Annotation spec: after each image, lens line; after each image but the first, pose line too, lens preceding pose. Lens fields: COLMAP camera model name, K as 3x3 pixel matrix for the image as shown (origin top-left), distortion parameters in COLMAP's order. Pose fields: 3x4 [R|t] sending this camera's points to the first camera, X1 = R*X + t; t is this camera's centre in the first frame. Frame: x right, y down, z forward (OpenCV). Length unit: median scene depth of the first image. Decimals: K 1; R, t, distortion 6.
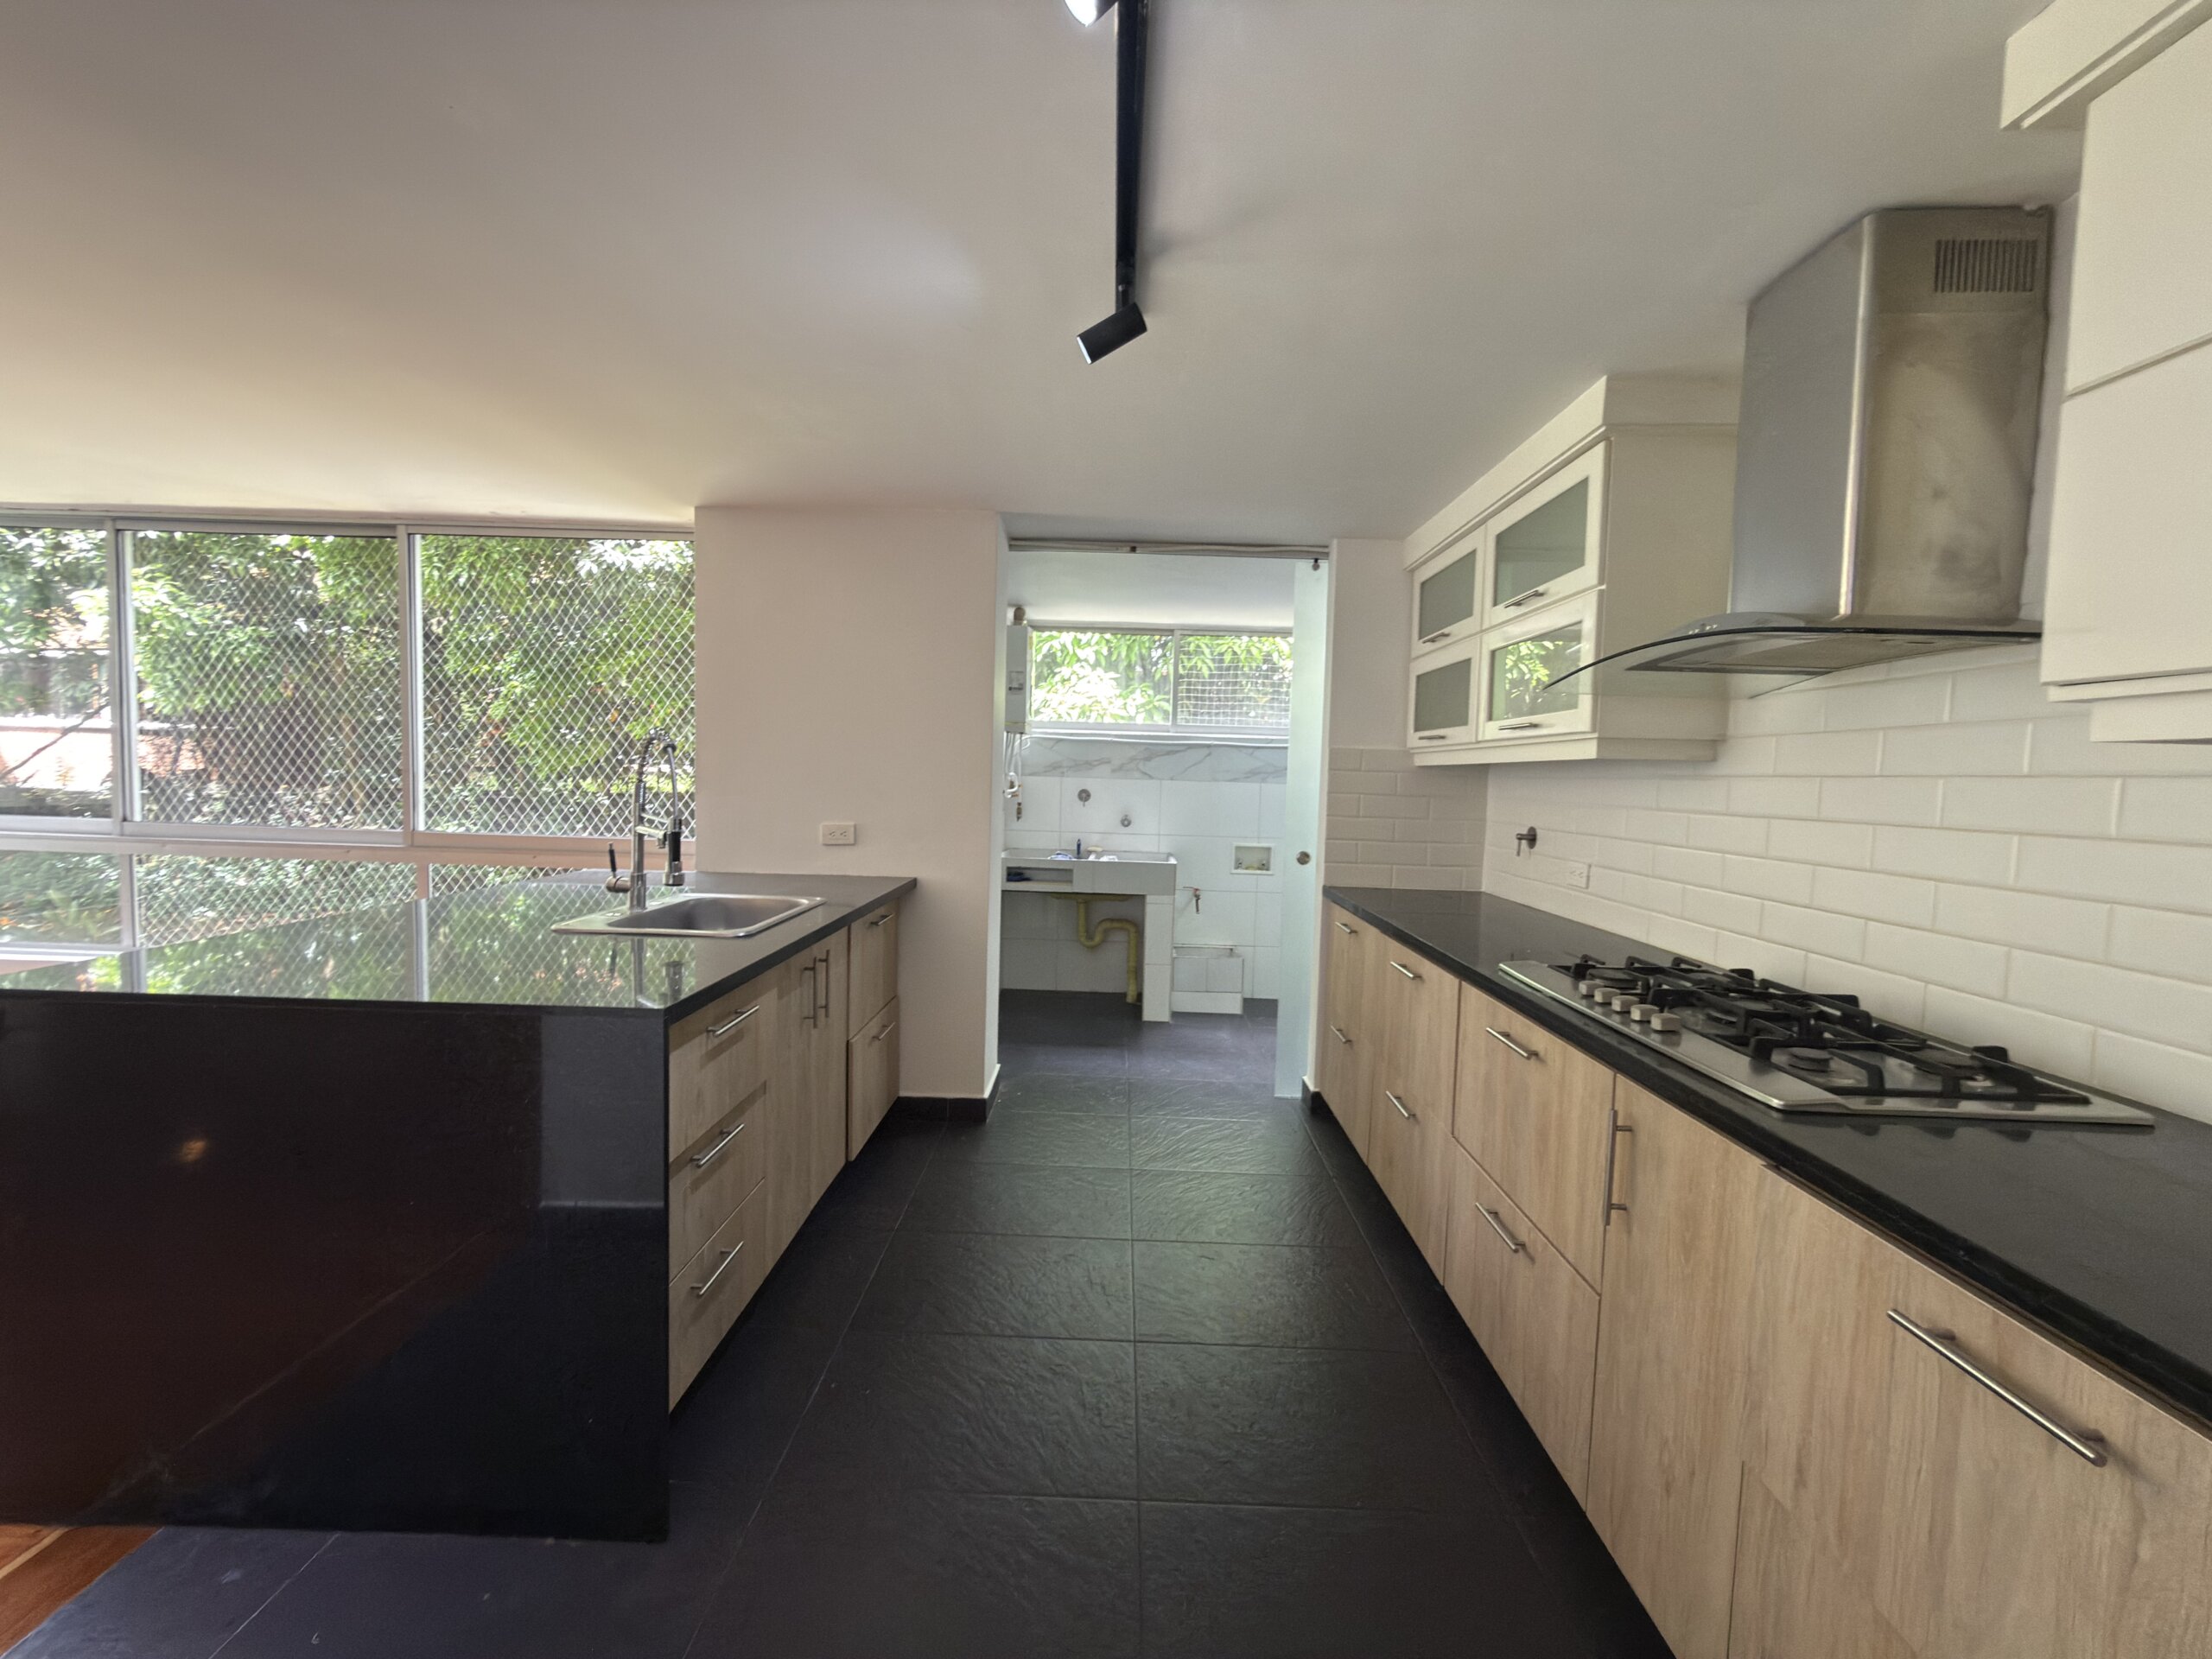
lens RADIAL K [[873.7, 0, 1104.9], [0, 873.7, 832.9], [0, 0, 1]] dist [-0.002762, -0.000288]
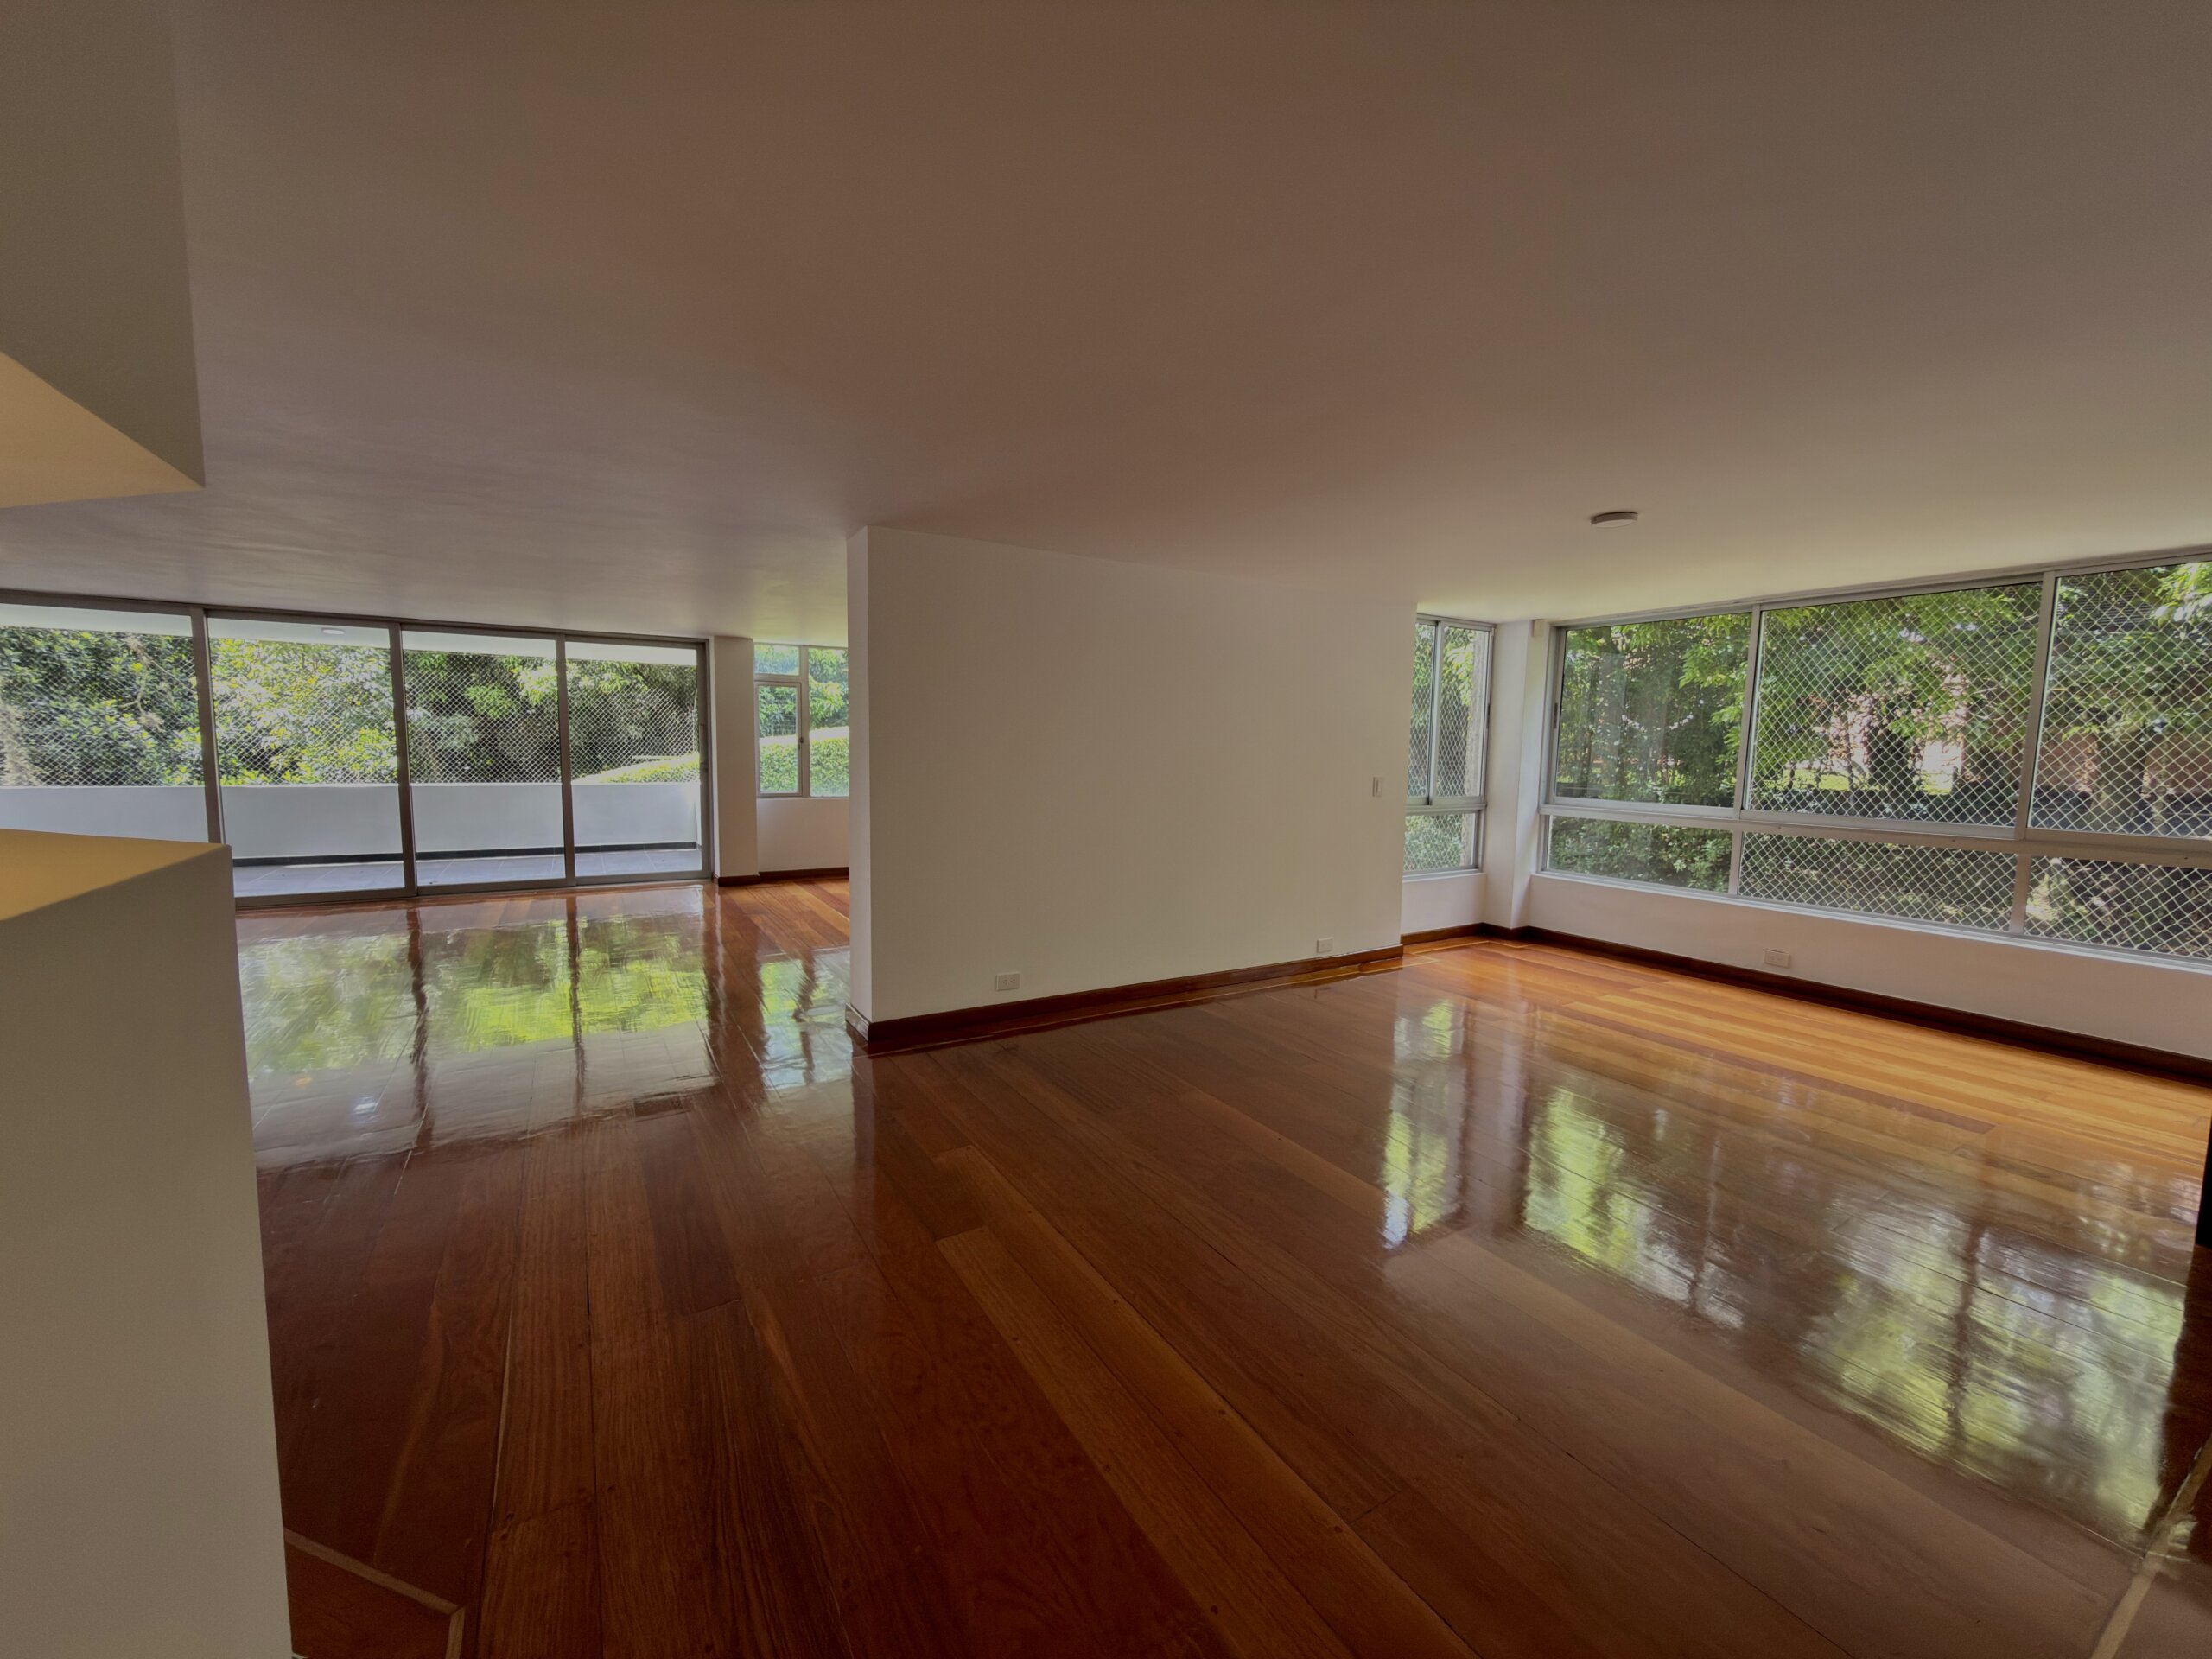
lens RADIAL K [[873.7, 0, 1104.9], [0, 873.7, 832.9], [0, 0, 1]] dist [-0.002762, -0.000288]
pose [[0.535204, 0.061542, -0.842478, -0.330456], [-0.056989, 0.997701, 0.036677, 0.025100], [0.842798, 0.028383, 0.537480, -0.541932]]
